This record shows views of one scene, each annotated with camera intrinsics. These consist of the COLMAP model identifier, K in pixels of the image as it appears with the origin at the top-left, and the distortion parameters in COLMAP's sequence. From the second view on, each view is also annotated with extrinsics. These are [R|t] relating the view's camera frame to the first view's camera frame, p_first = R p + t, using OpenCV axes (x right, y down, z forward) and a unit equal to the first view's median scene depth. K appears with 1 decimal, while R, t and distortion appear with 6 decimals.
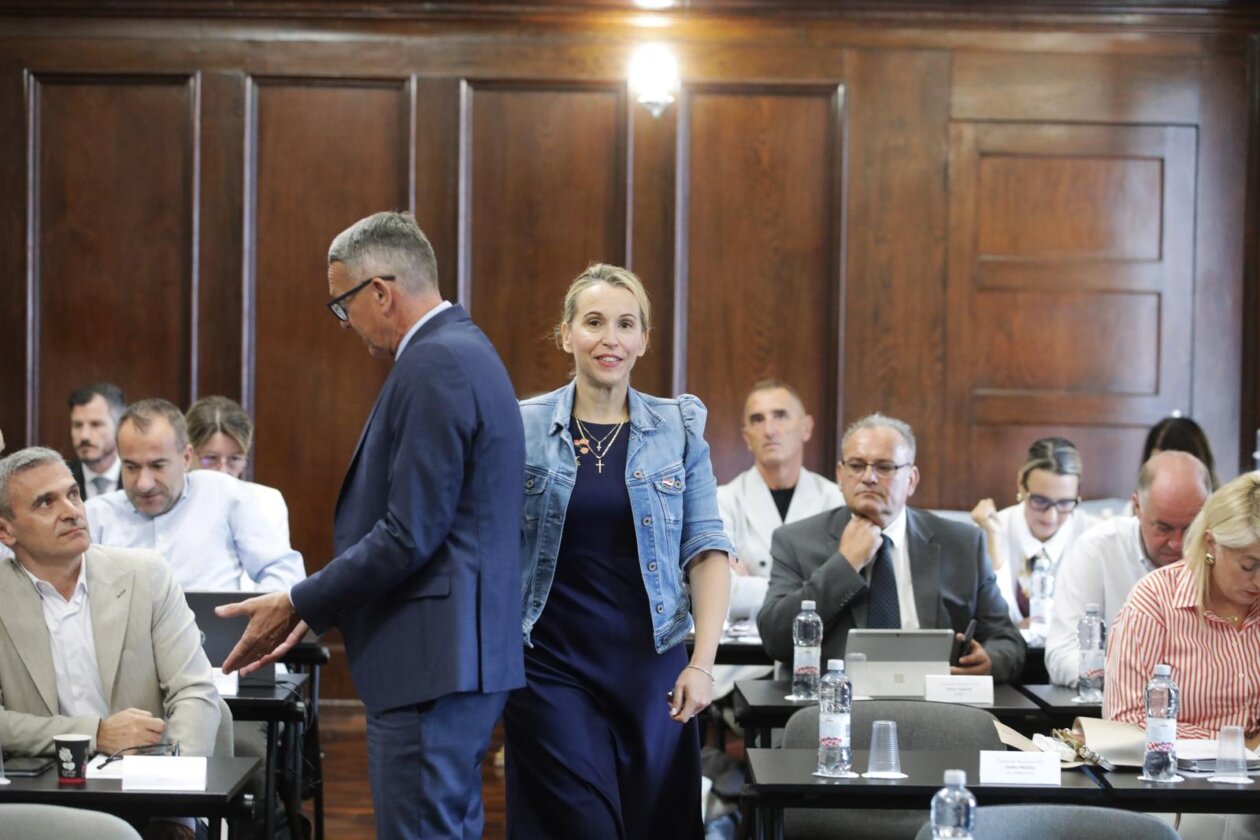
lens RADIAL K [[3524.7, 0, 662.4], [0, 3524.7, 420.4], [0, 0, 1]] dist [-0.138120, 2.073032]
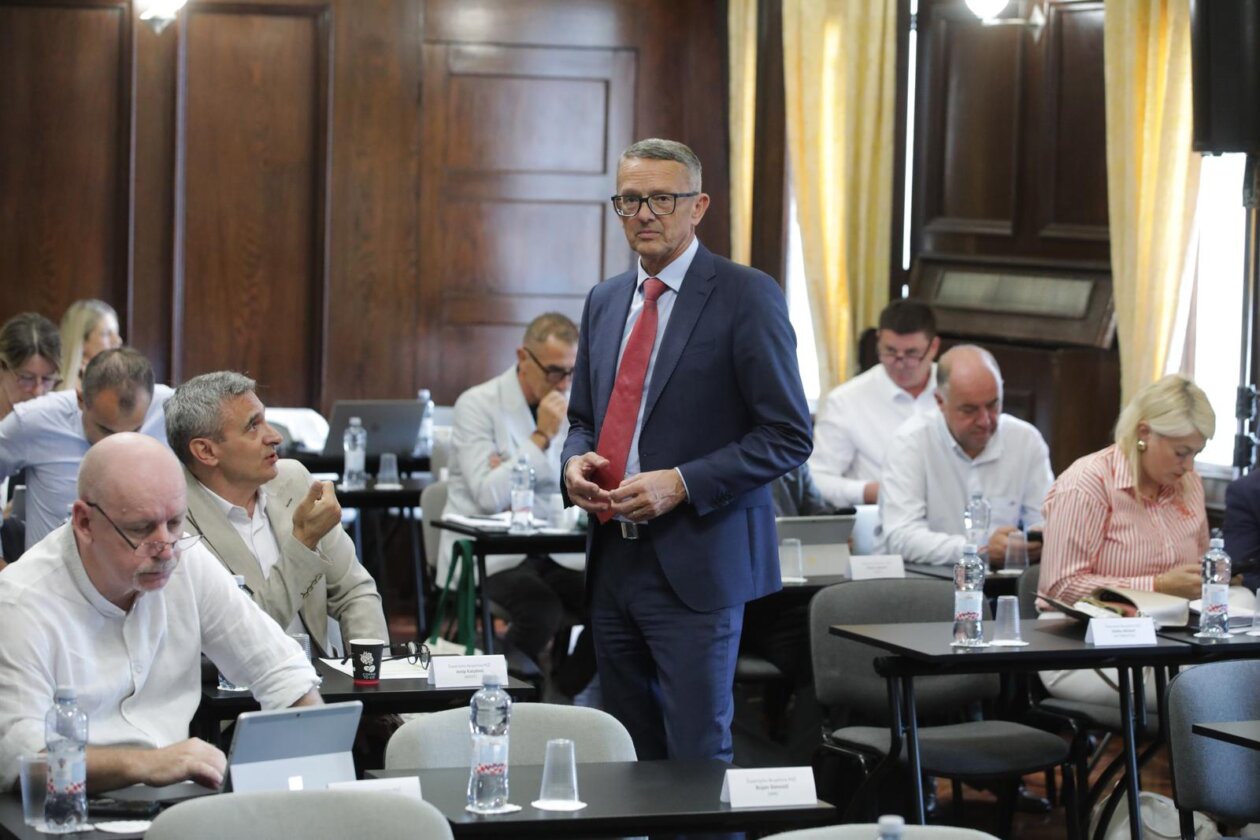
lens RADIAL K [[3406.0, 0, 630.0], [0, 3406.0, 420.0], [0, 0, 1]] dist [-0.121490, 0.064020]
pose [[0.927074, -0.020487, 0.374319, -0.322372], [0.007801, 0.999344, 0.035375, -0.008050], [-0.374798, -0.029875, 0.926625, 0.017817]]
